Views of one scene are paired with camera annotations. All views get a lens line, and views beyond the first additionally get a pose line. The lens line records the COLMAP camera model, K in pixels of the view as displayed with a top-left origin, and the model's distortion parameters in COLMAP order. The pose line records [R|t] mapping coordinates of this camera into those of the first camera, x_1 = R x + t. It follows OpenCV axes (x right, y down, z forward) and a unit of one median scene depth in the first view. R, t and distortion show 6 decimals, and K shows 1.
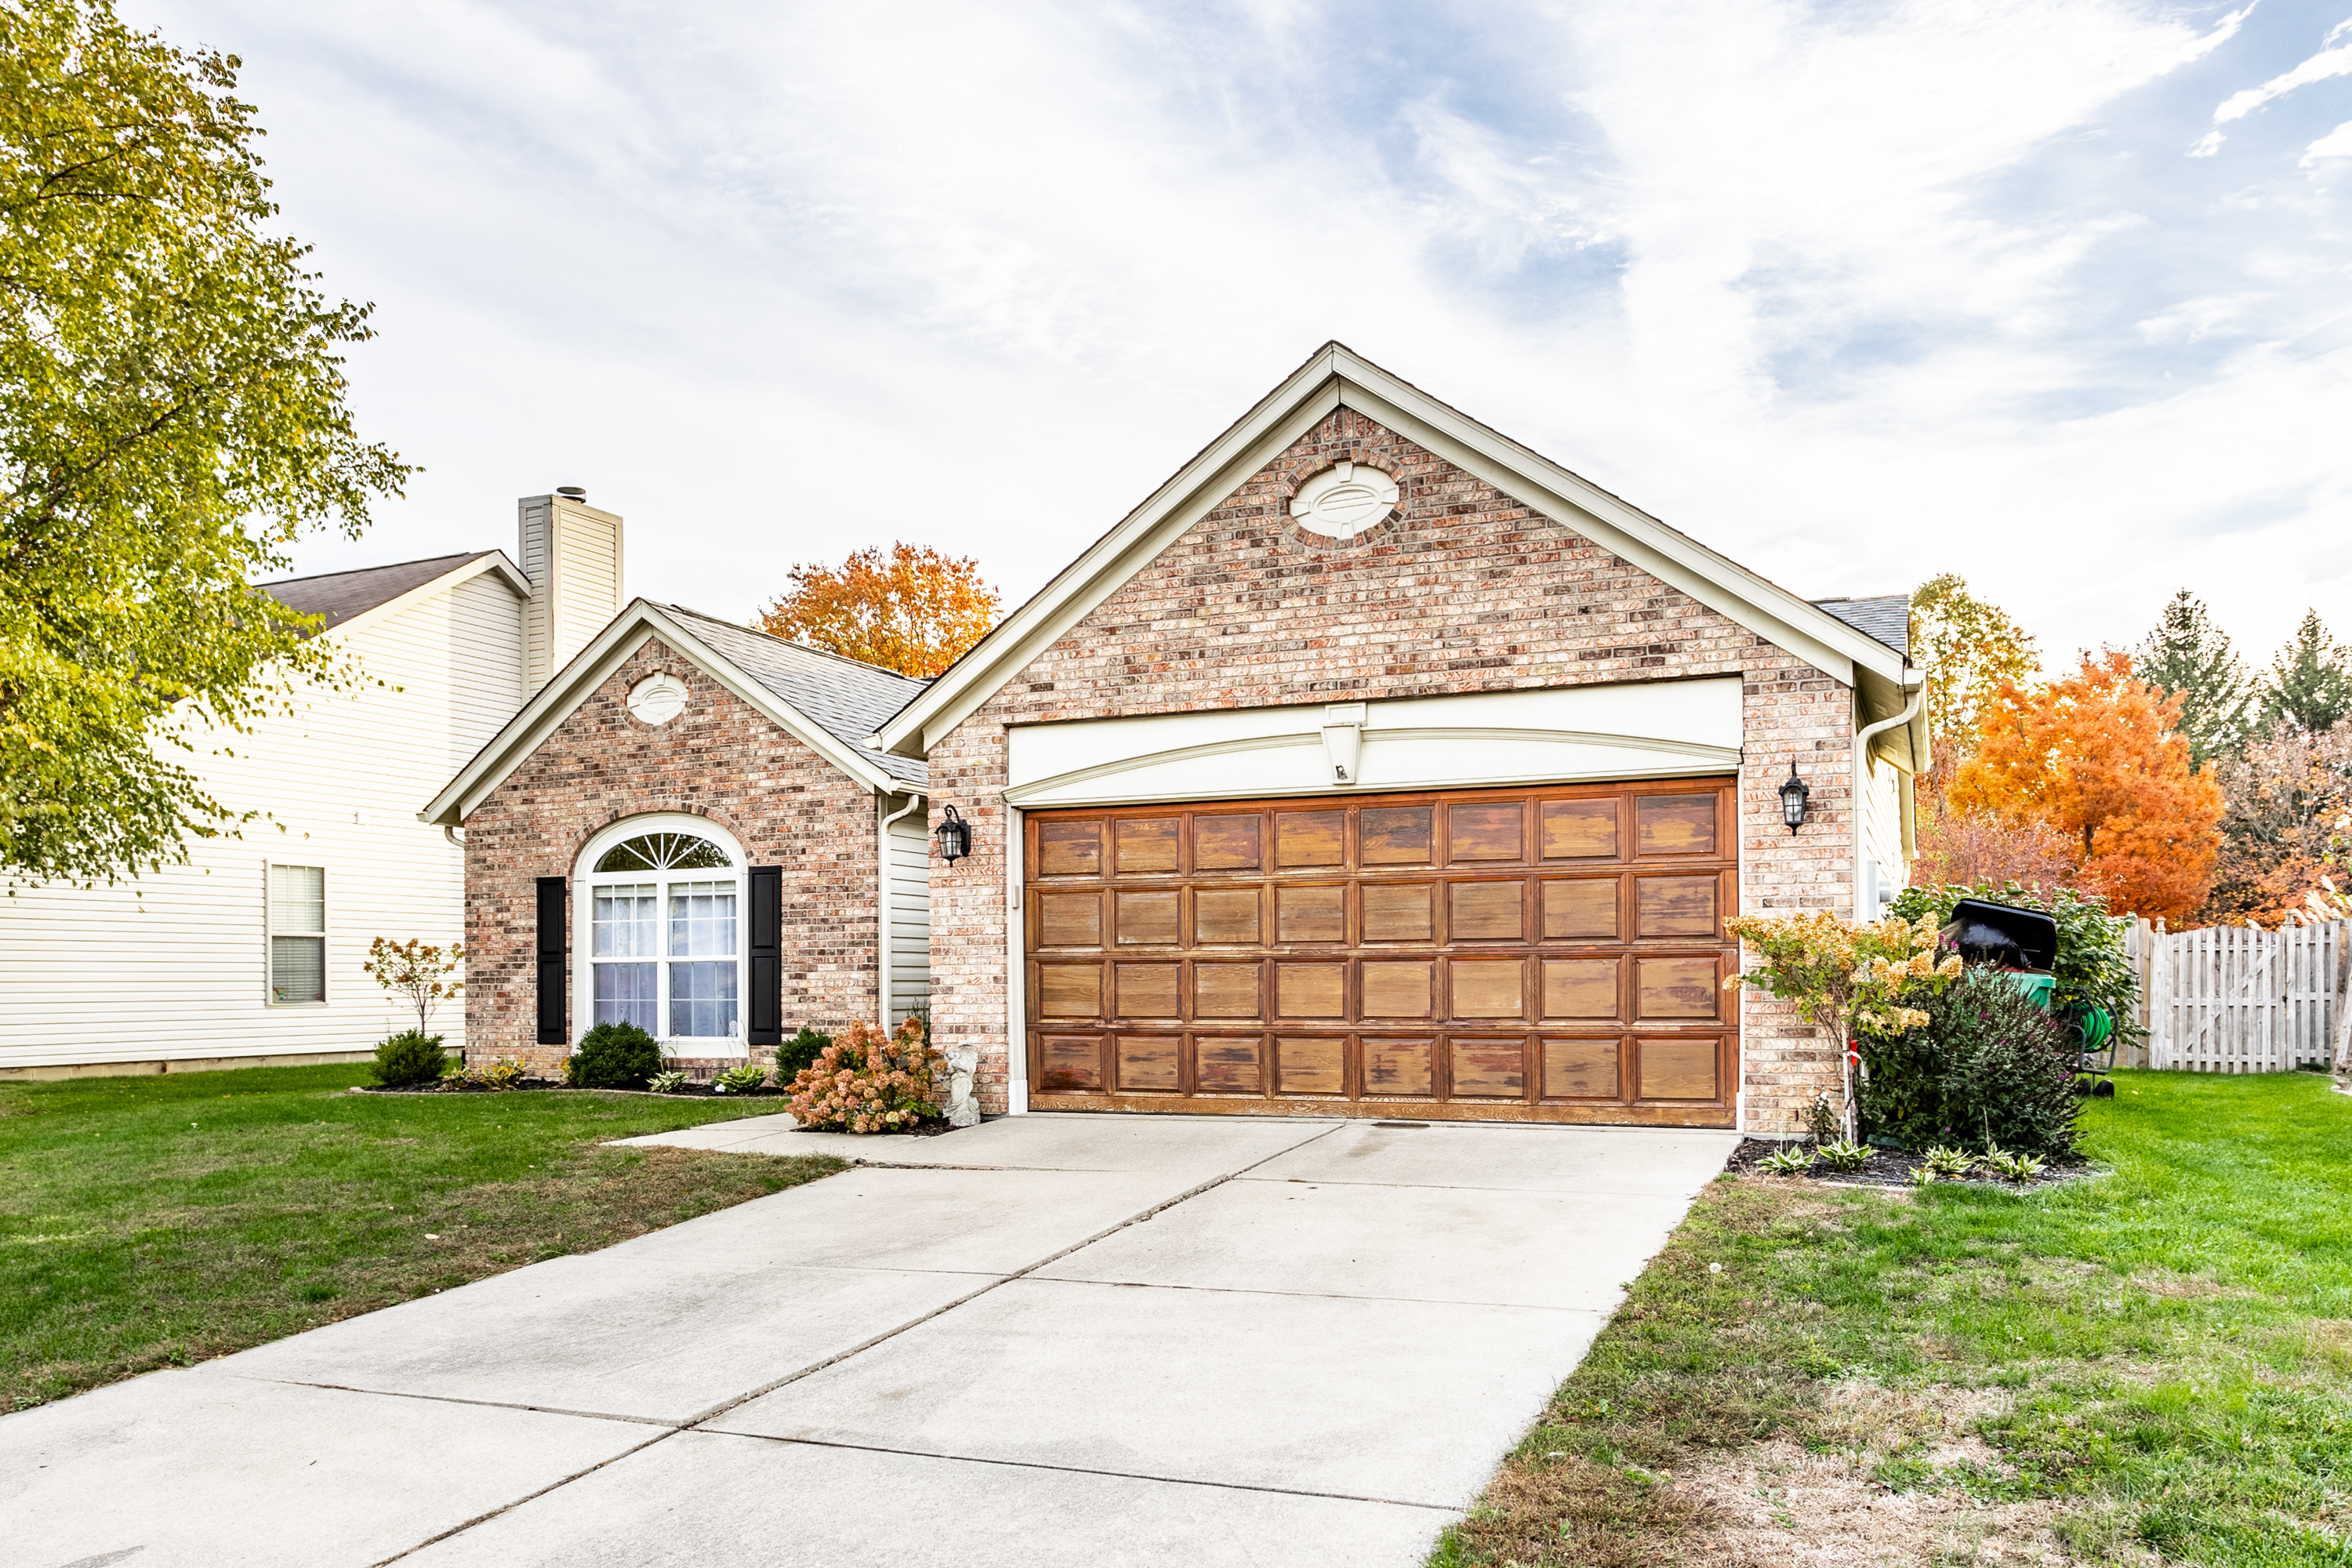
lens RADIAL K [[1526.5, 0, 1179.1], [0, 1526.5, 995.6], [0, 0, 1]] dist [-0.044160, 0.002905]
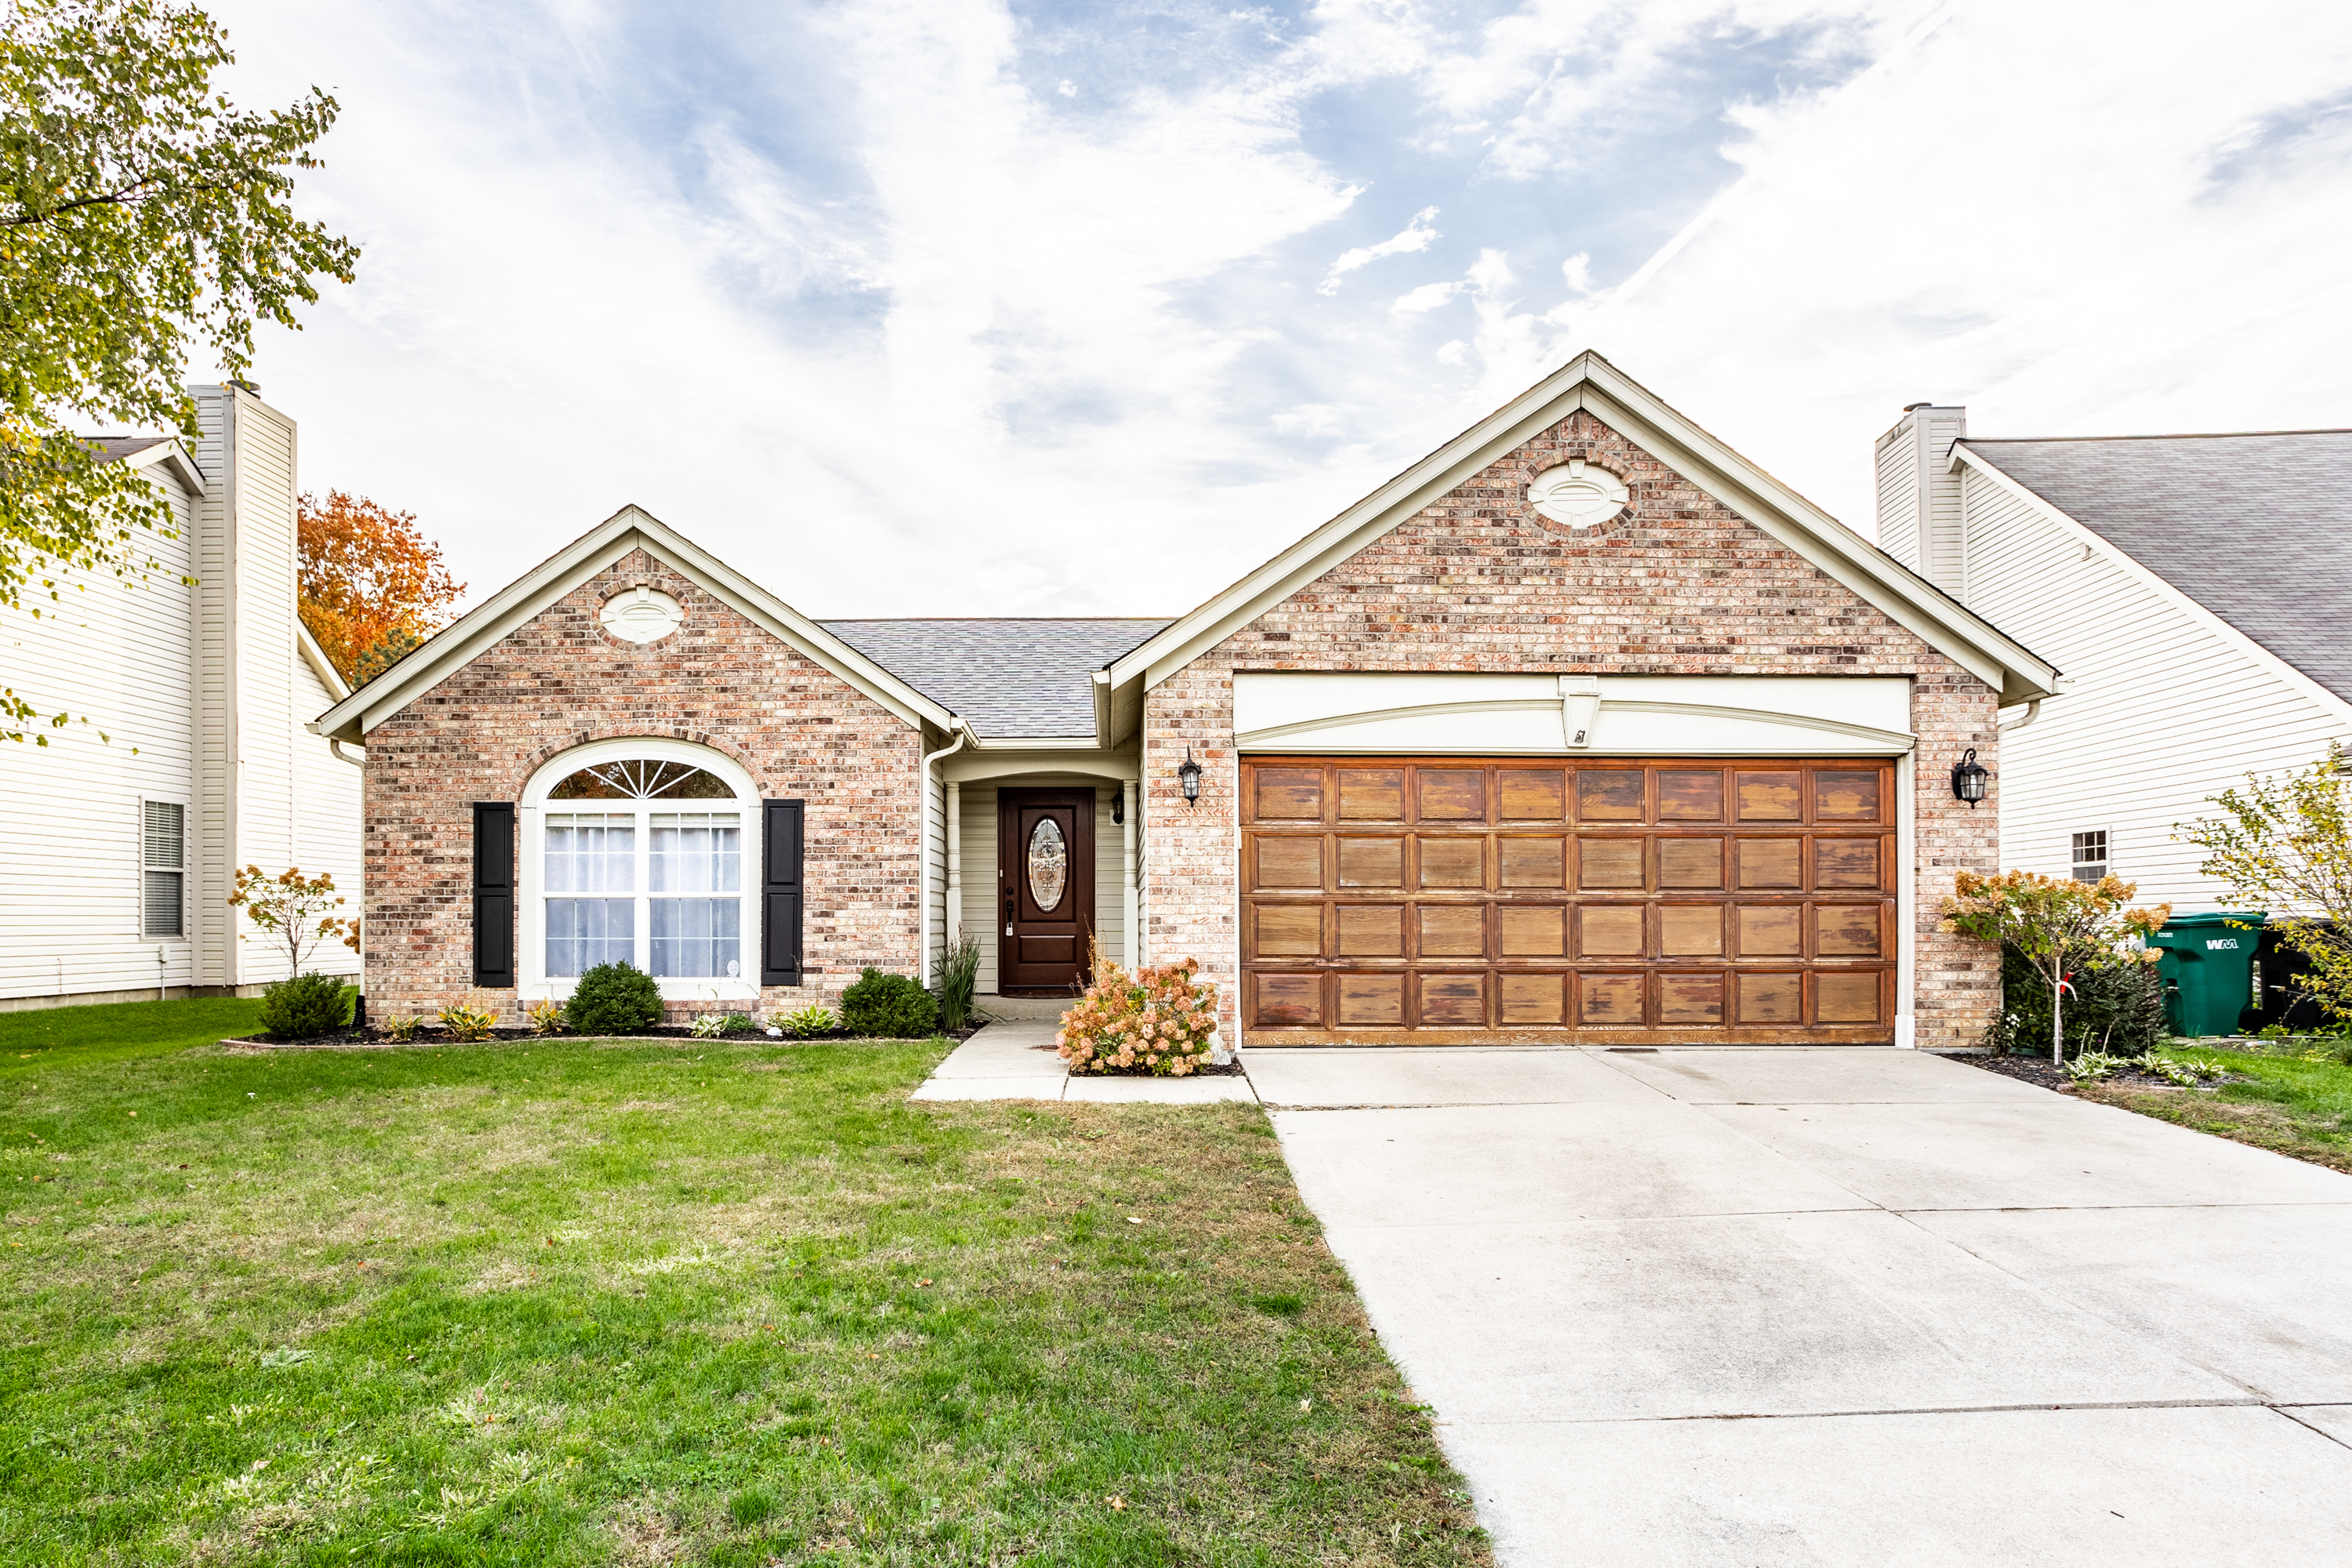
lens RADIAL K [[1315.4, 0, 1037.1], [0, 1315.4, 930.2], [0, 0, 1]] dist [-0.057166, 0.032346]
pose [[0.935109, 0.003515, 0.354343, -0.549571], [-0.002429, 0.999991, -0.003509, 0.000026], [-0.354352, 0.002420, 0.935109, 0.225138]]
